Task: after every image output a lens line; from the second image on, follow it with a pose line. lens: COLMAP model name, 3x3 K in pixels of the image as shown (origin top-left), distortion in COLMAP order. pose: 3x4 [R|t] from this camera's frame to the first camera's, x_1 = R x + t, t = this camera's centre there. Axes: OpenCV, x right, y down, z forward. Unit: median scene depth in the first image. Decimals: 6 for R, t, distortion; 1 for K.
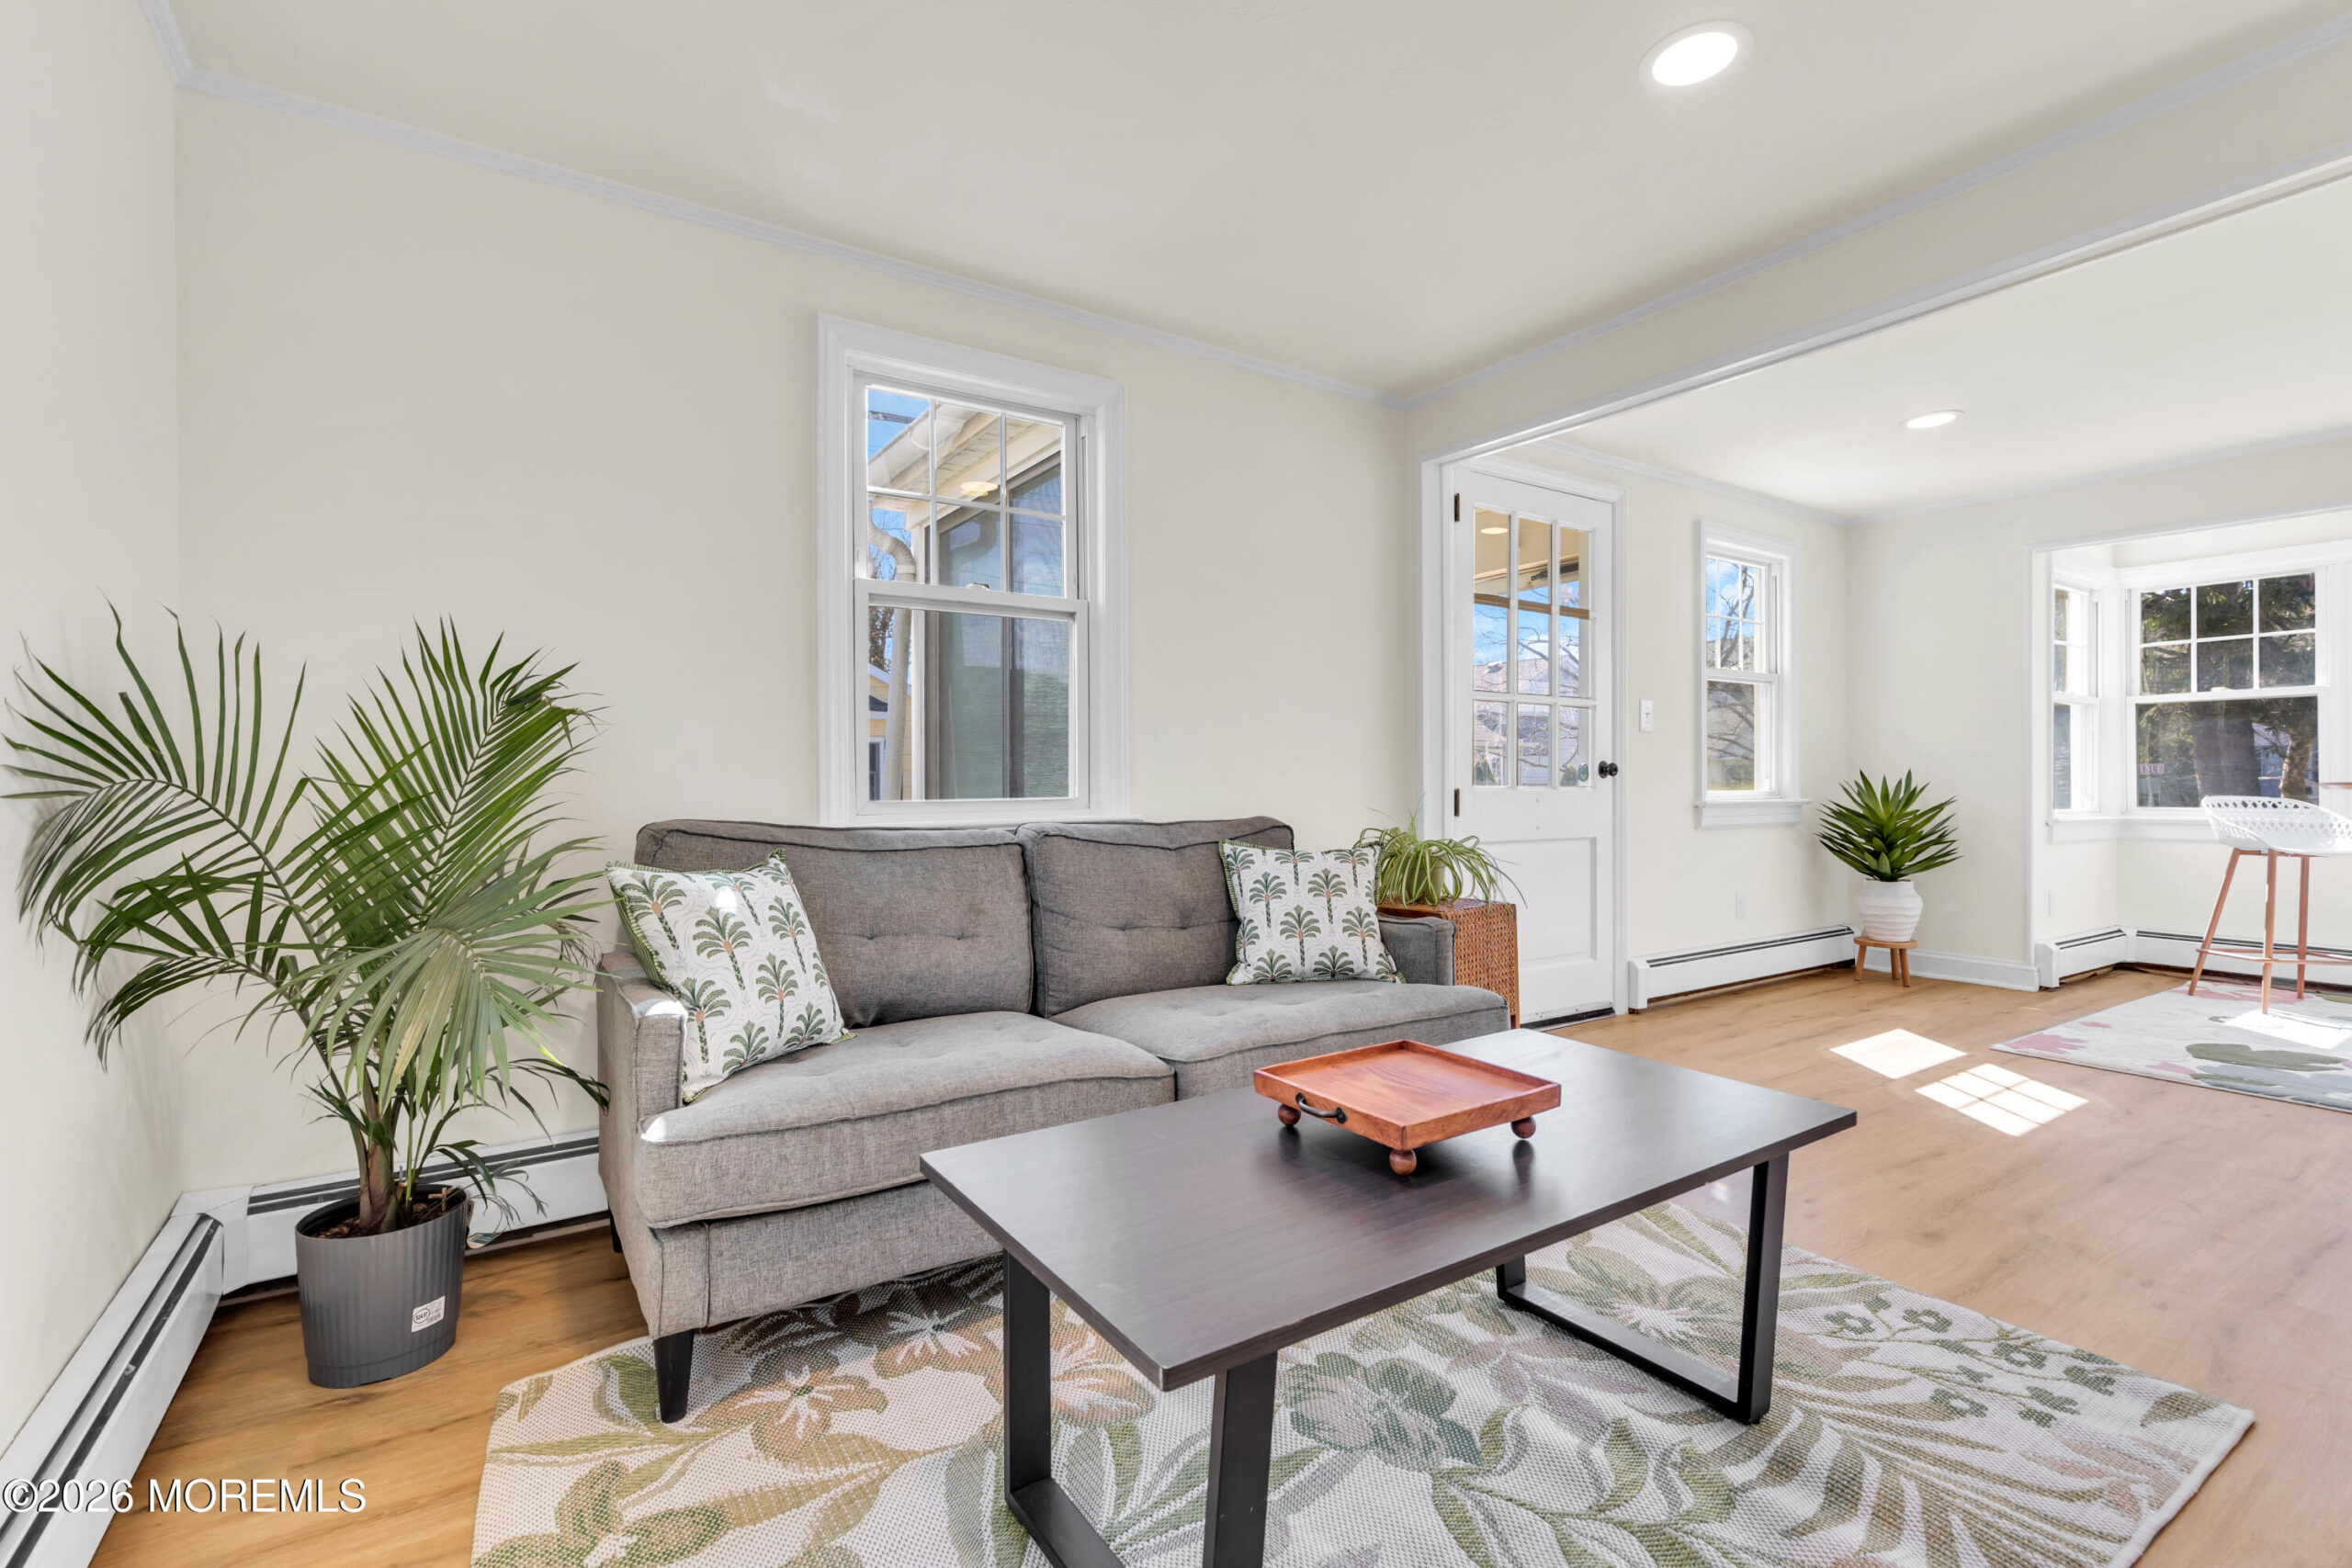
lens RADIAL K [[1066.8, 0, 1184.4], [0, 1066.8, 777.9], [0, 0, 1]] dist [0.000469, 0.003380]
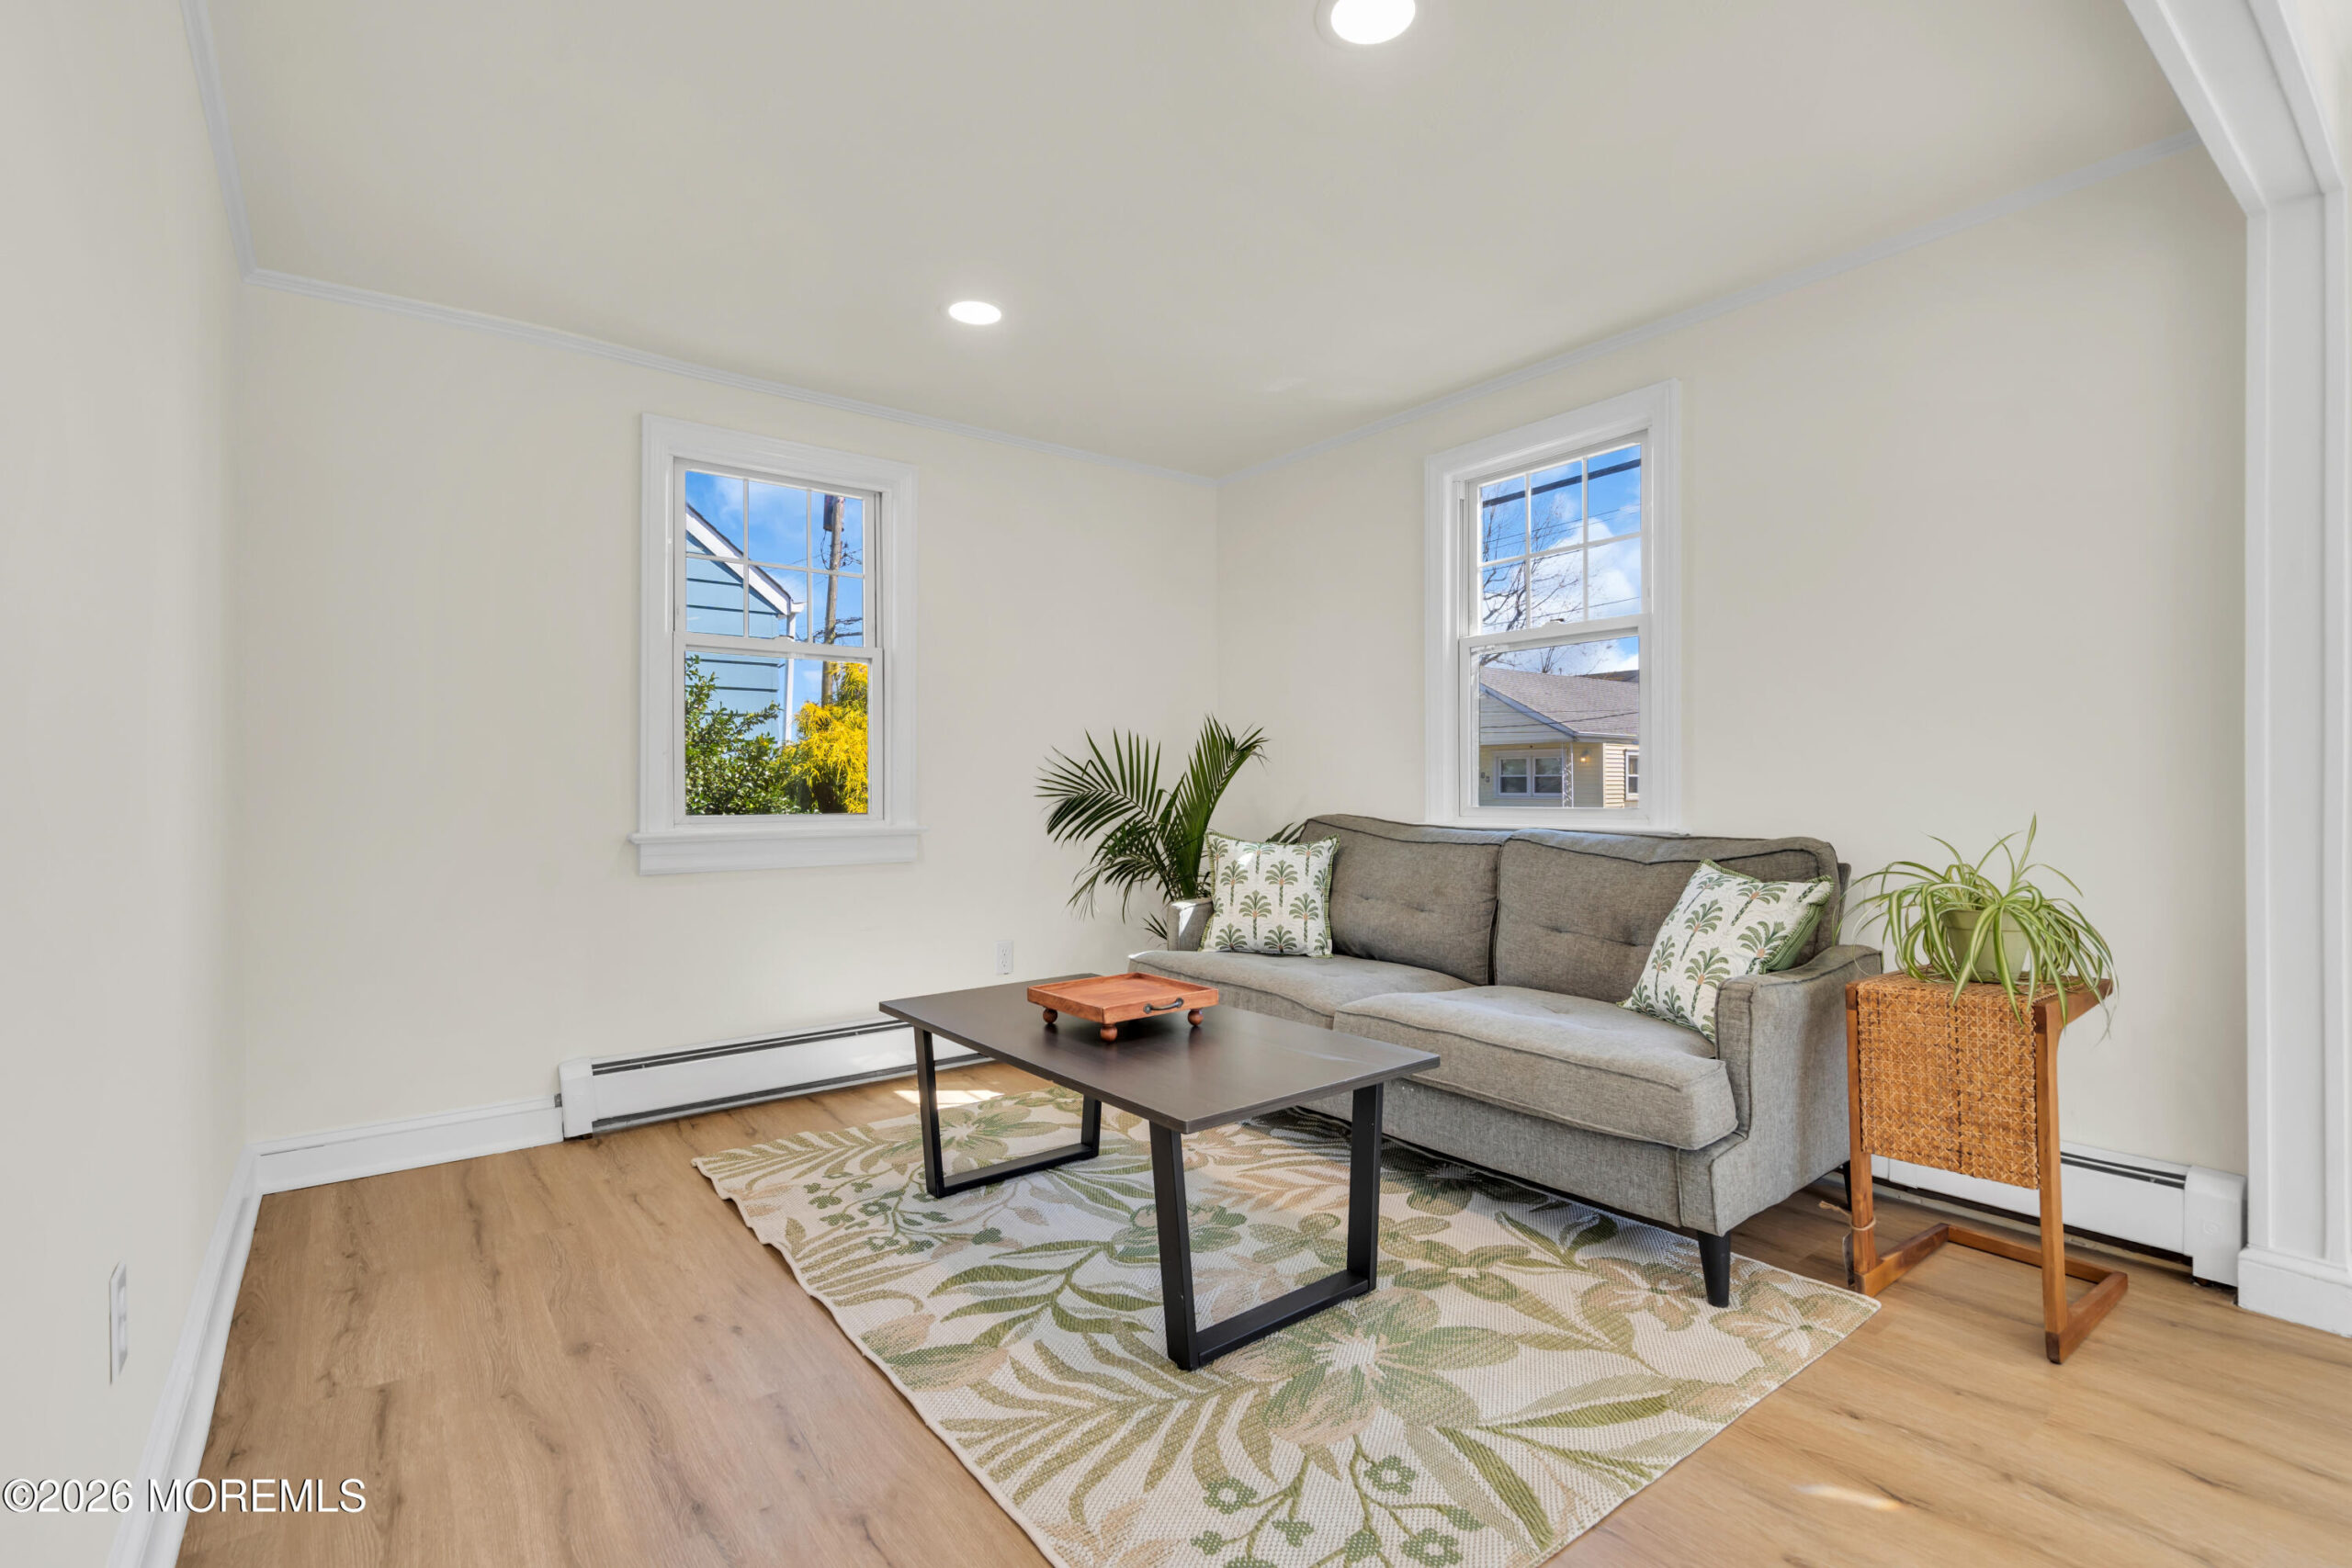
lens RADIAL K [[1066.8, 0, 1184.7], [0, 1066.8, 793.4], [0, 0, 1]] dist [0.000469, 0.003380]
pose [[0.074597, 0.007993, -0.997182, 0.611680], [0.004191, 0.999957, 0.008329, -0.004486], [0.997205, -0.004801, 0.074560, 0.341633]]
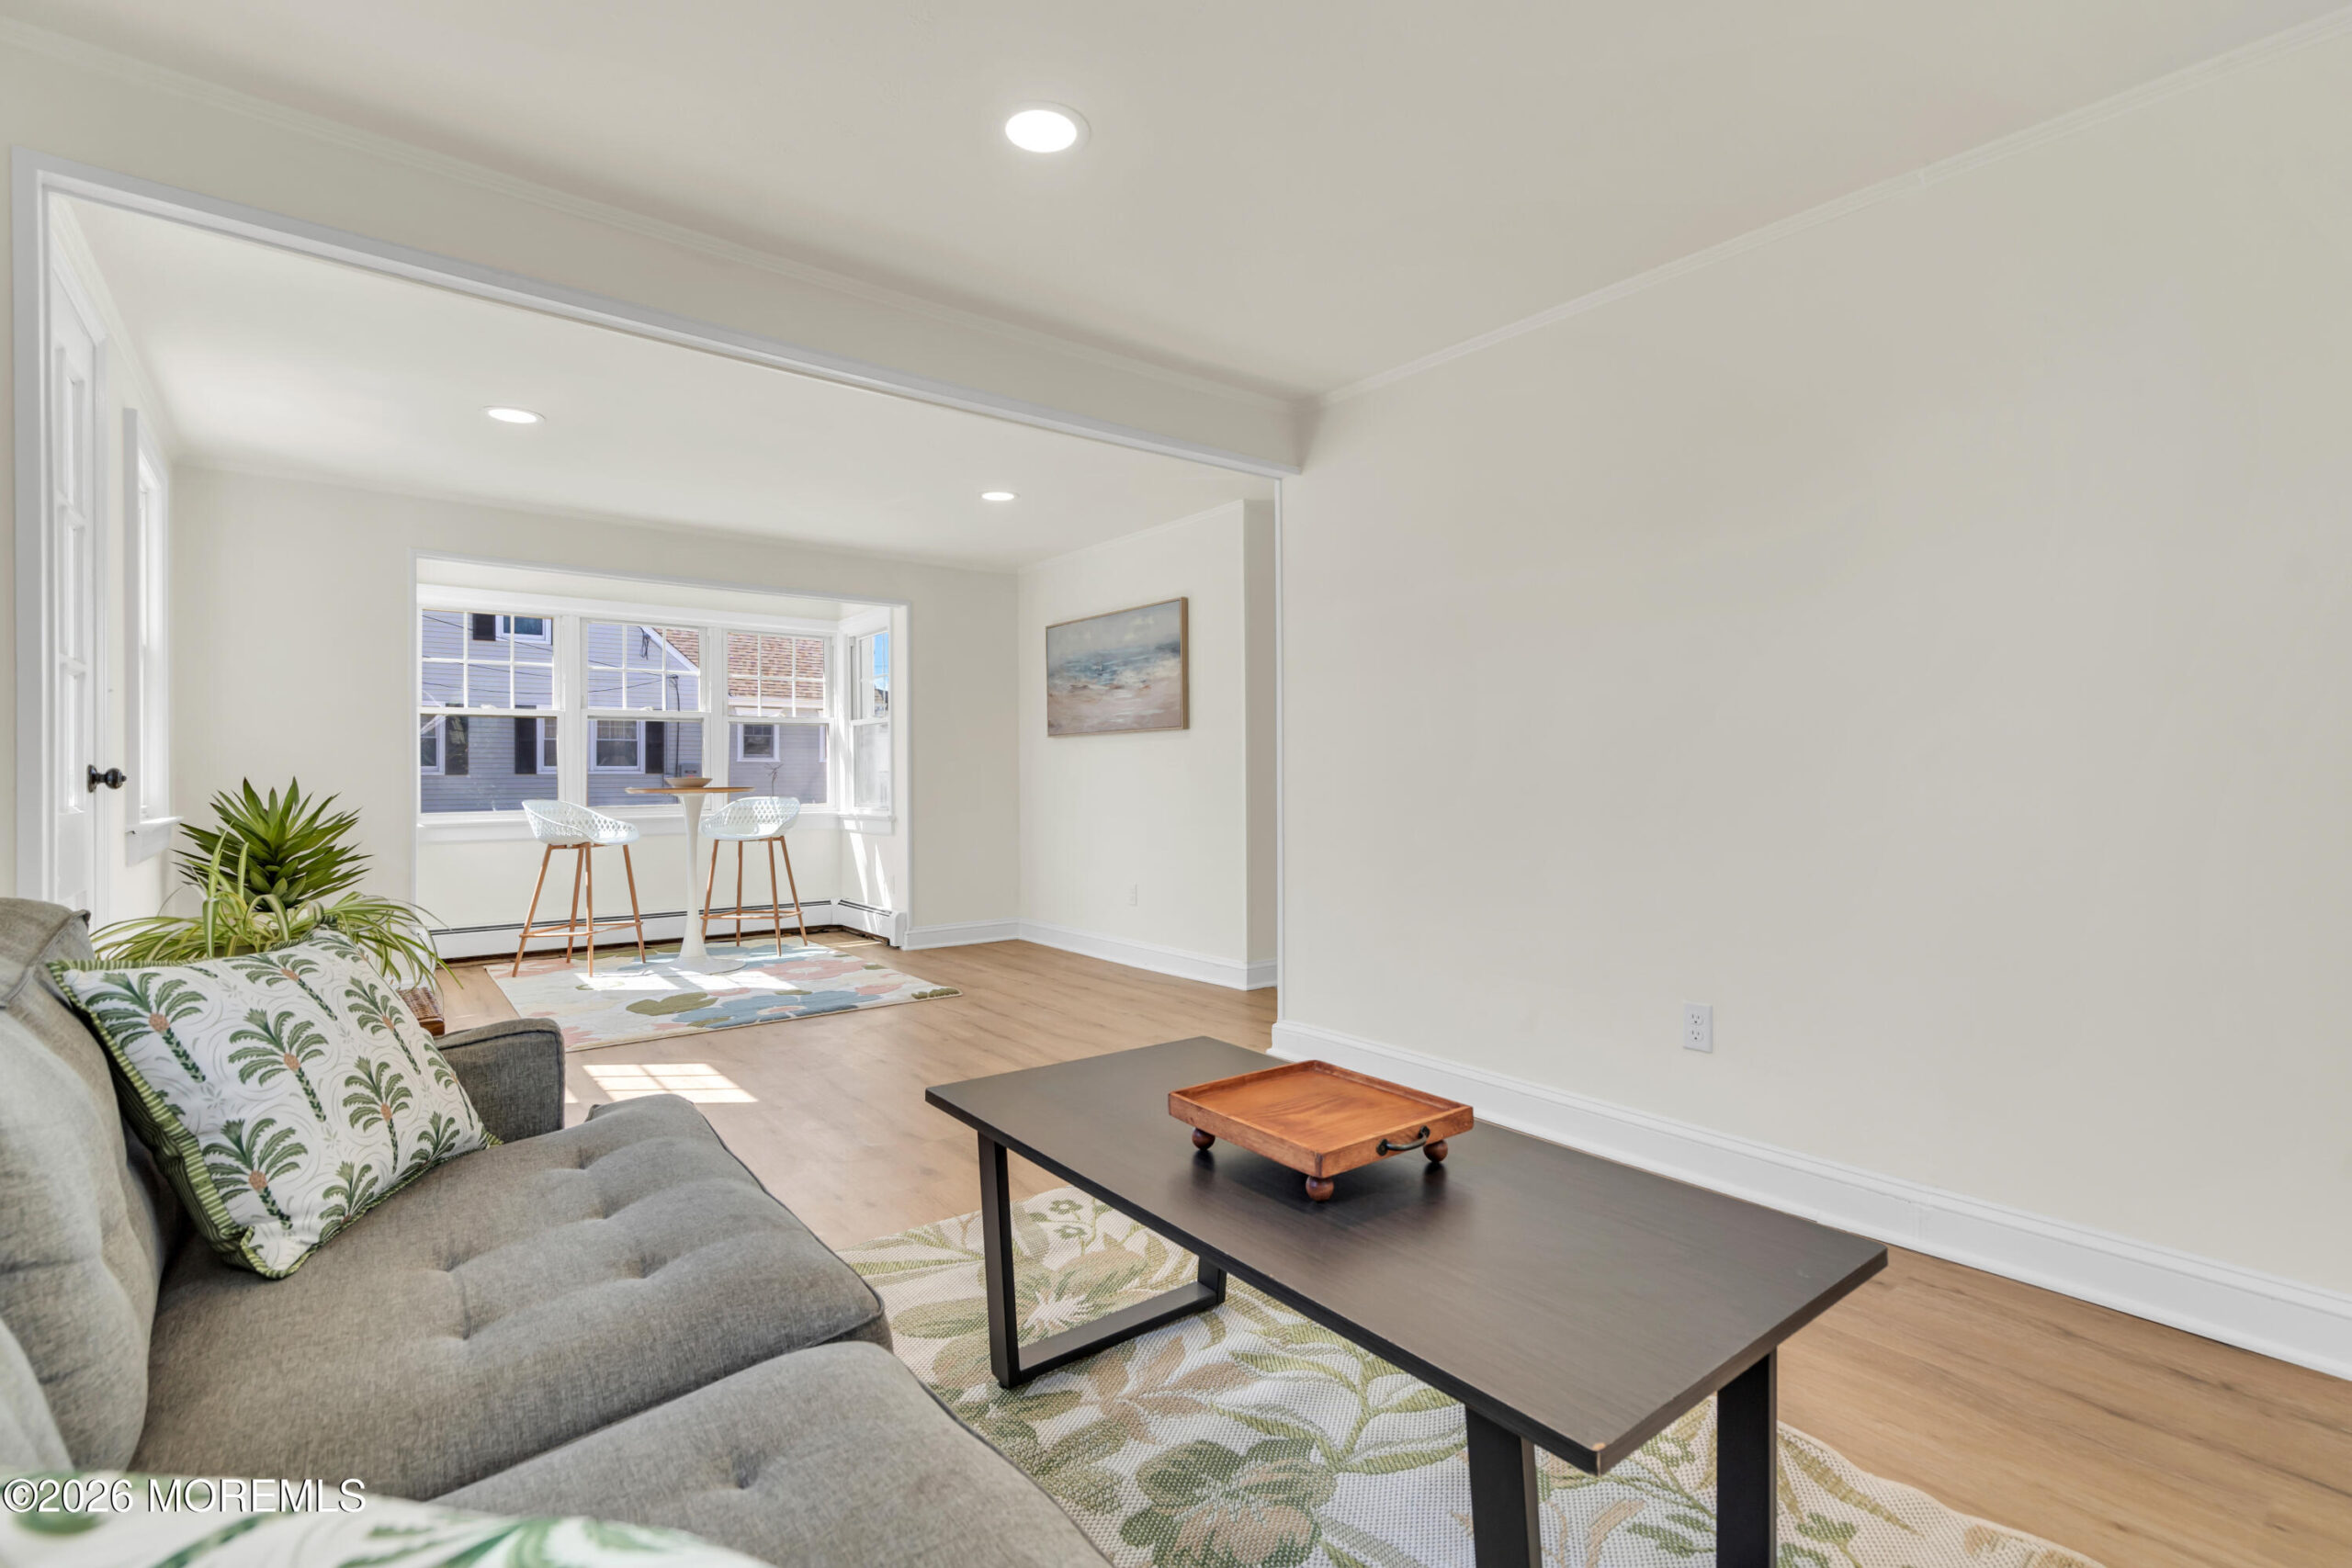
lens RADIAL K [[1066.8, 0, 1184.9], [0, 1066.8, 763.9], [0, 0, 1]] dist [0.000469, 0.003380]
pose [[-0.086389, 0.012295, 0.996186, -0.271386], [0.003050, 0.999922, -0.012077, -0.006983], [-0.996257, 0.001995, -0.086420, 0.422549]]
